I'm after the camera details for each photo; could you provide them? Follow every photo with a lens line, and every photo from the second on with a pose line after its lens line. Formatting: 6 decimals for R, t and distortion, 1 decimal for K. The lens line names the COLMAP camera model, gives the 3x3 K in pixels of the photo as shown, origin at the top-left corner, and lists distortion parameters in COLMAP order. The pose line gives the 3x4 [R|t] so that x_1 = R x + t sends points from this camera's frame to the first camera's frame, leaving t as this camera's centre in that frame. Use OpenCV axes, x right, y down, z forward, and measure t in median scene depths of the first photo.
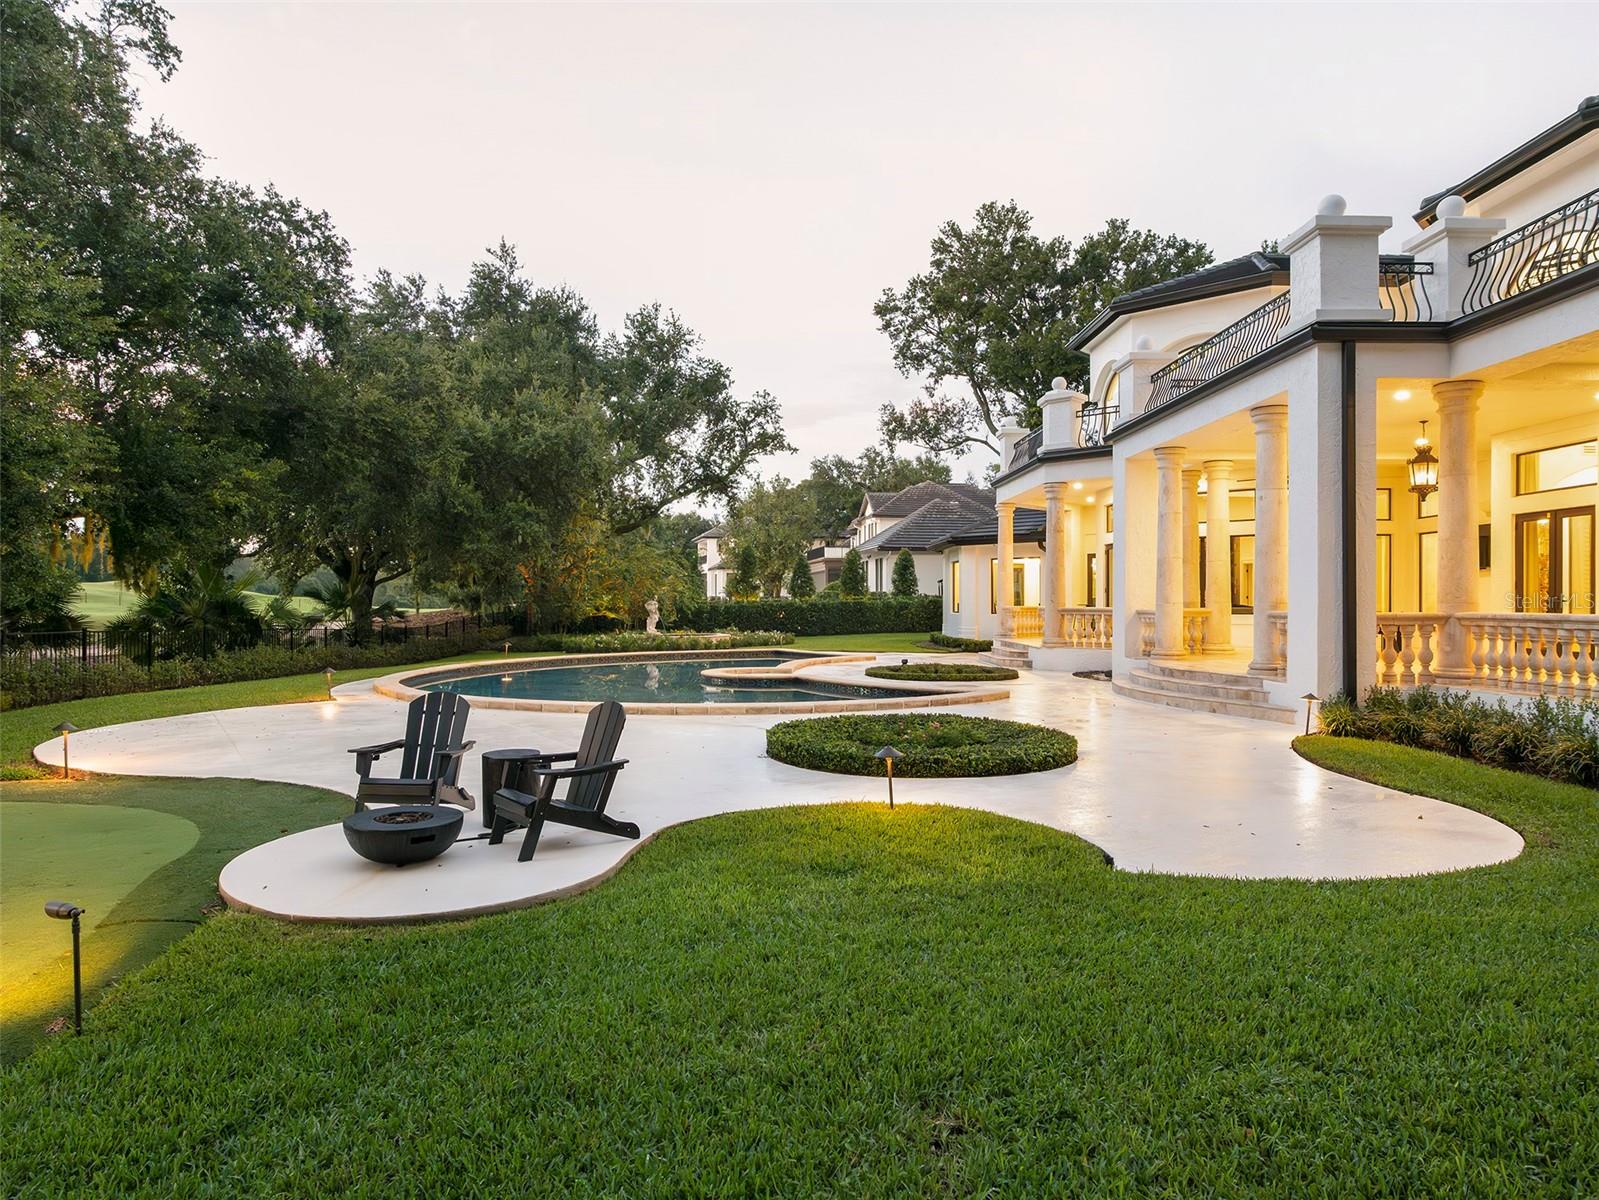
lens RADIAL K [[1015.7, 0, 799.5], [0, 1015.7, 600.0], [0, 0, 1]] dist [-0.001934, -0.000106]
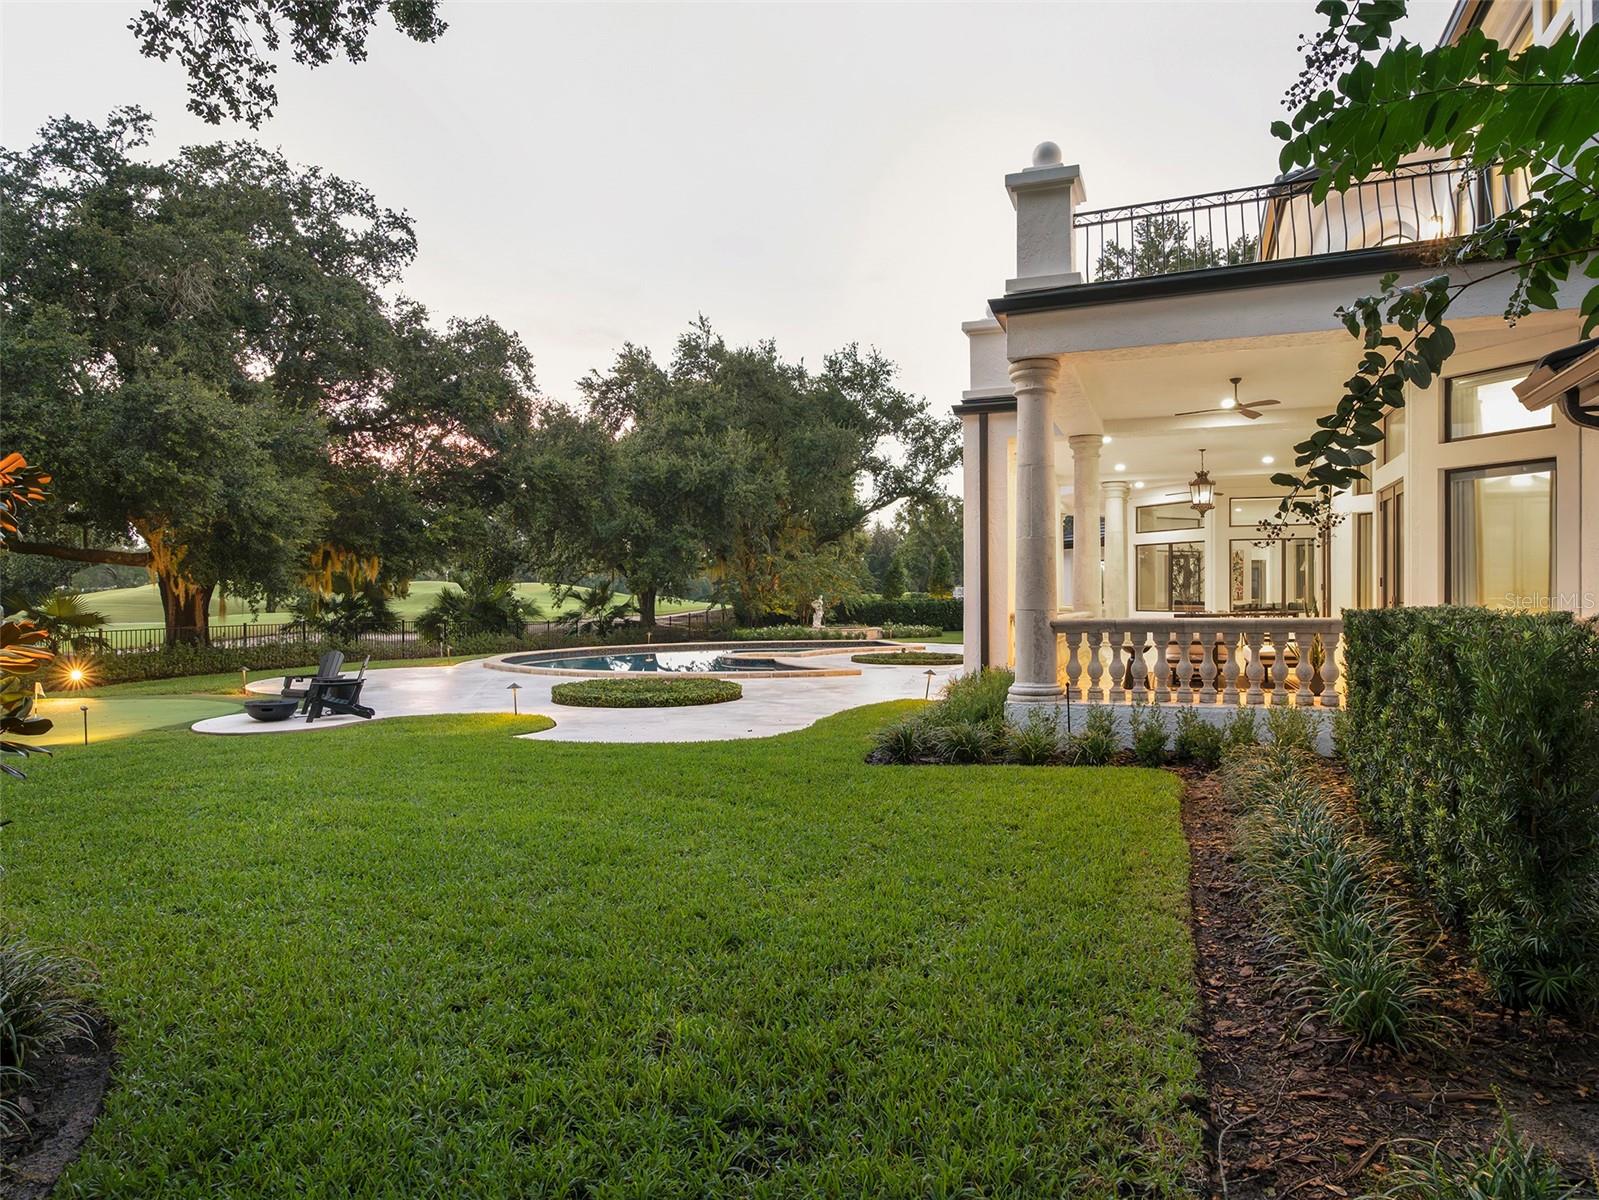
lens RADIAL K [[1015.7, 0, 799.5], [0, 1015.7, 600.0], [0, 0, 1]] dist [-0.001934, -0.000106]
pose [[0.930749, -0.004961, -0.365624, 0.336000], [0.006087, 0.999980, 0.001927, -0.002287], [0.365607, -0.004019, 0.930761, -0.151159]]
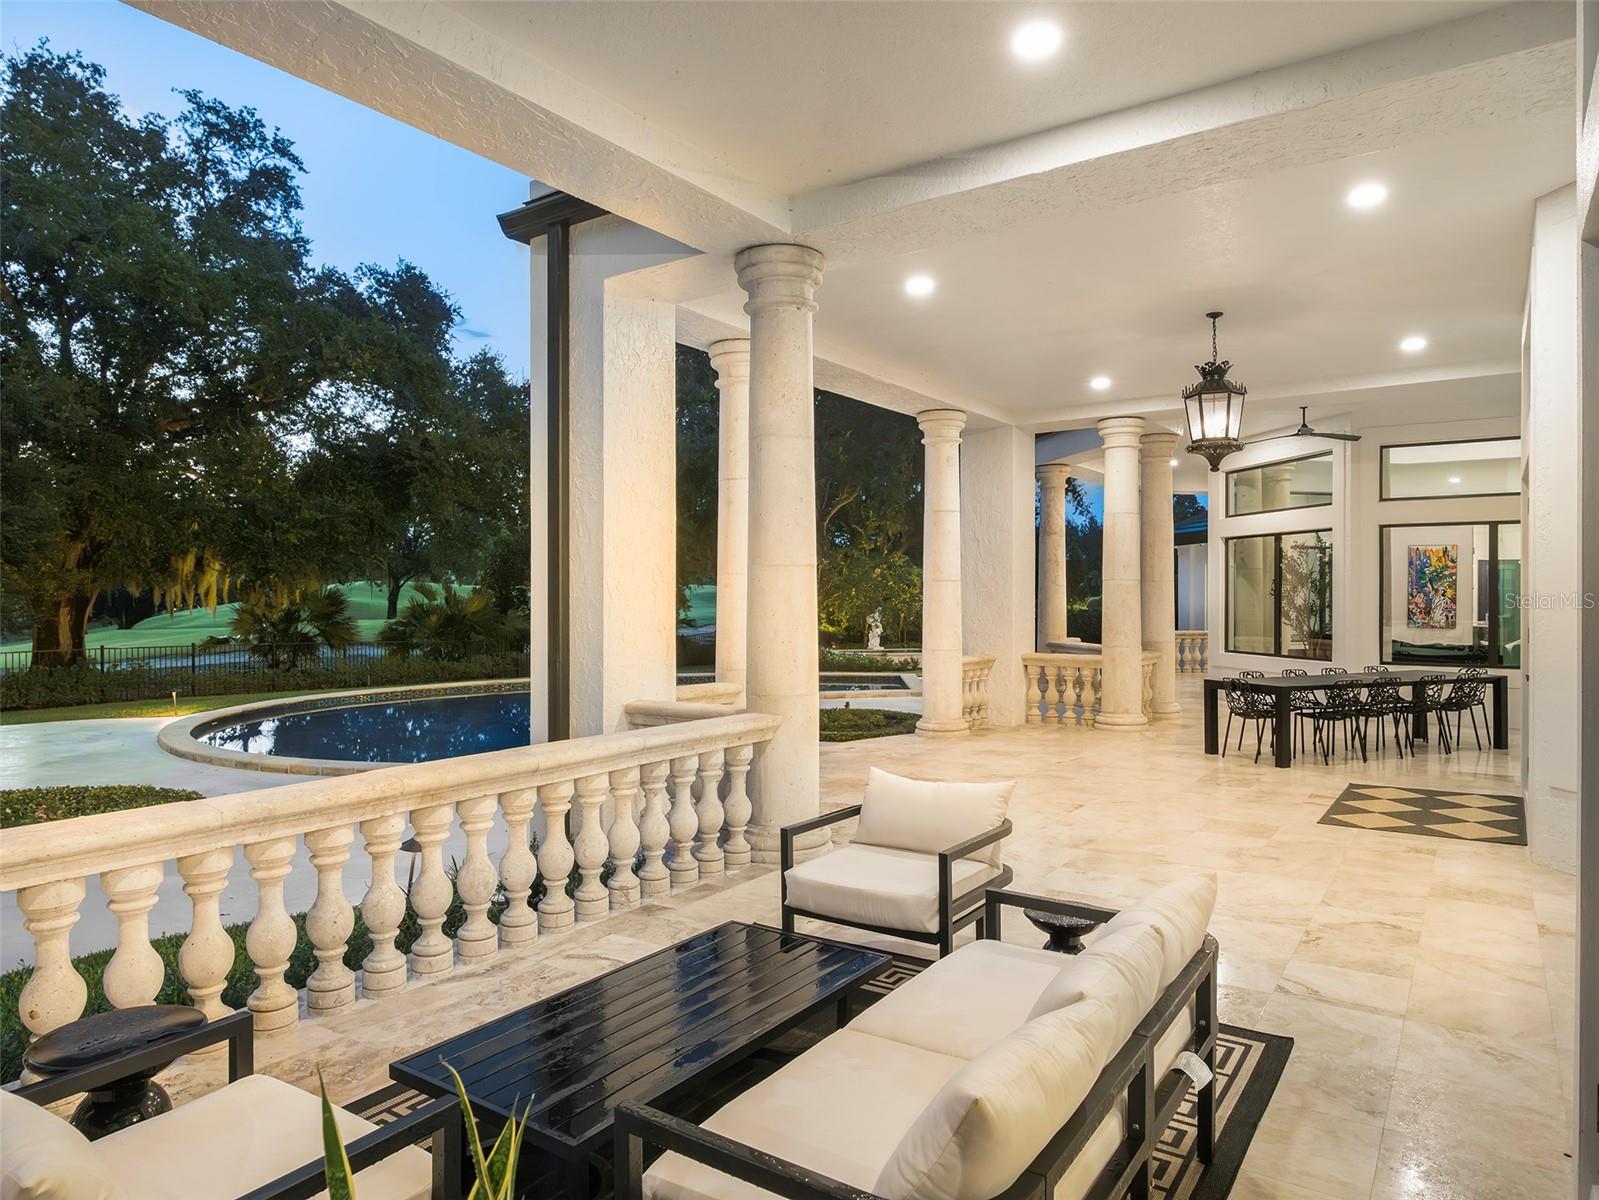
lens RADIAL K [[1005.0, 0, 799.5], [0, 1005.0, 600.0], [0, 0, 1]] dist [-0.002601, -0.000658]
pose [[0.820169, -0.001195, -0.572119, 0.402637], [0.002930, 0.999993, 0.002112, -0.017264], [0.572113, -0.003409, 0.820168, 0.249158]]
